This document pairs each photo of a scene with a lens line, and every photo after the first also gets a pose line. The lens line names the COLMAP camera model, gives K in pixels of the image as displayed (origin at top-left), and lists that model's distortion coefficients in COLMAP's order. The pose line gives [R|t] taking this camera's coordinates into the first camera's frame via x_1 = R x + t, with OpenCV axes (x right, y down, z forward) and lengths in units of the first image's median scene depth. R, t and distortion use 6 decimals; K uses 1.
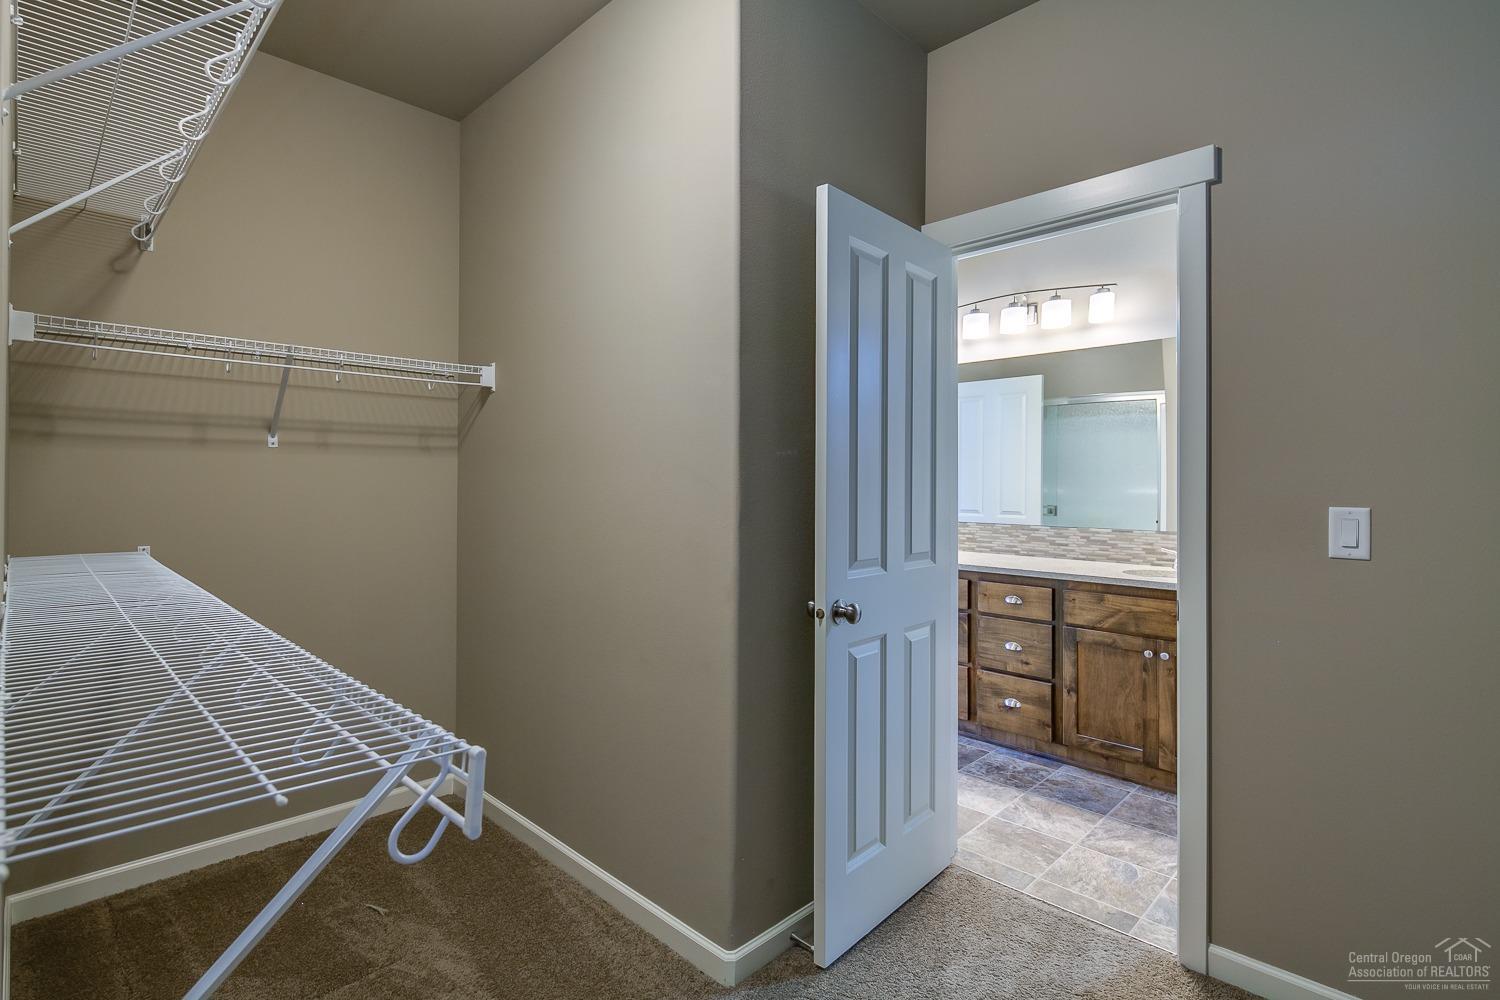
lens RADIAL K [[730.4, 0, 747.4], [0, 730.4, 478.6], [0, 0, 1]] dist [-0.000605, -0.000481]
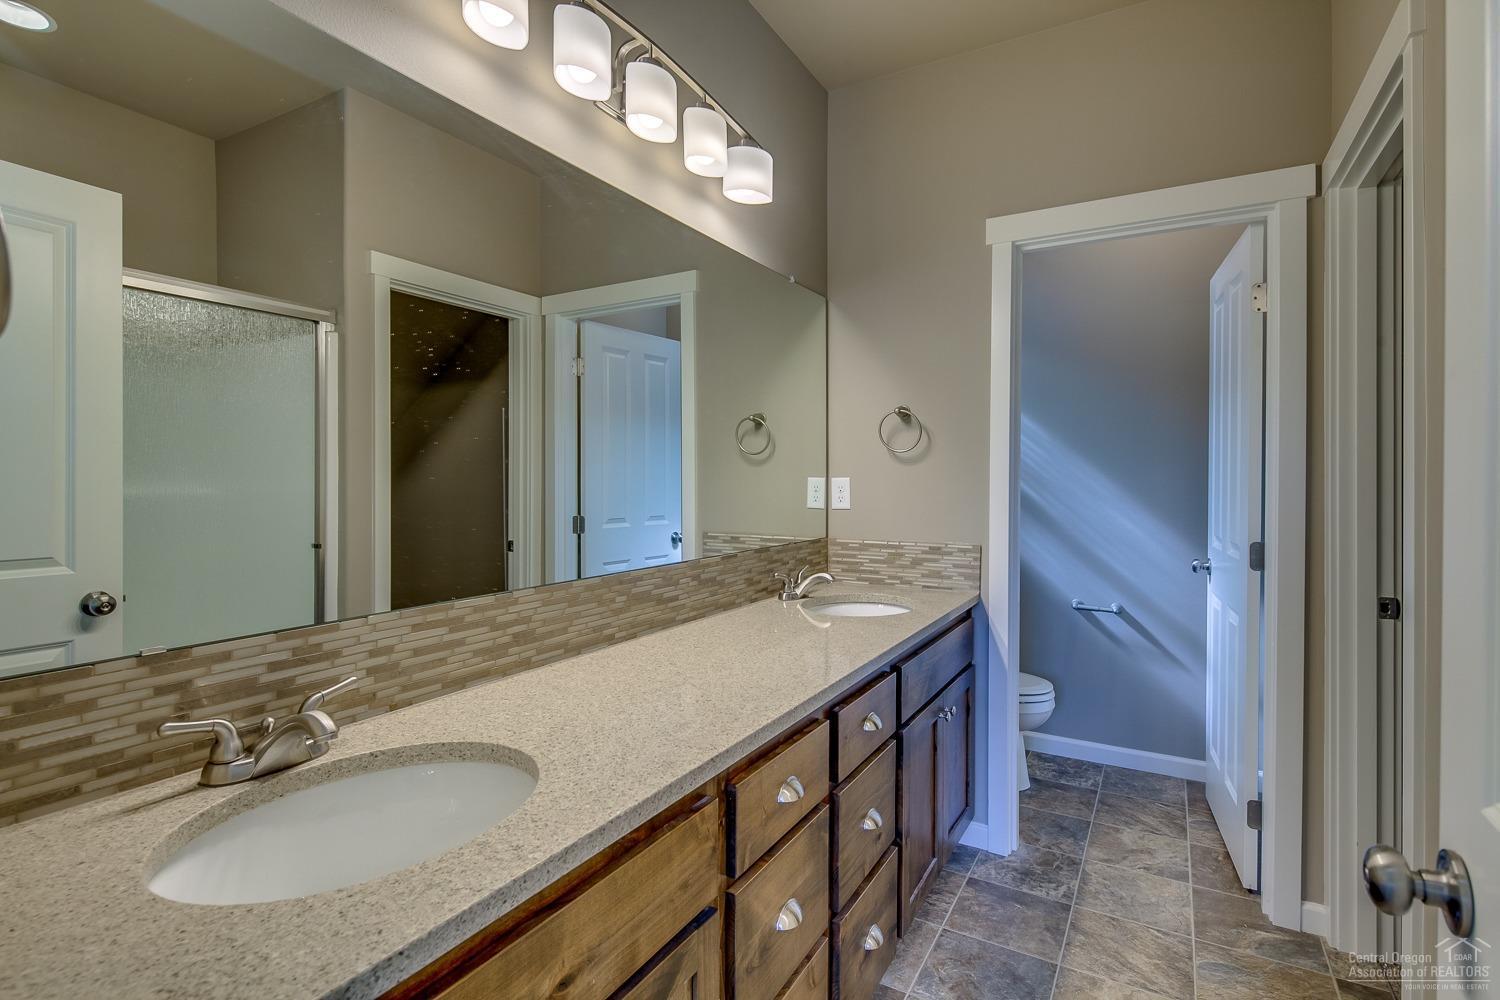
lens RADIAL K [[730.4, 0, 747.4], [0, 730.4, 478.6], [0, 0, 1]] dist [-0.000605, -0.000481]
pose [[-0.252956, -0.007858, 0.967446, -0.073208], [-0.010938, 0.999926, 0.005262, 0.003821], [-0.967416, -0.009251, -0.253024, 1.120468]]
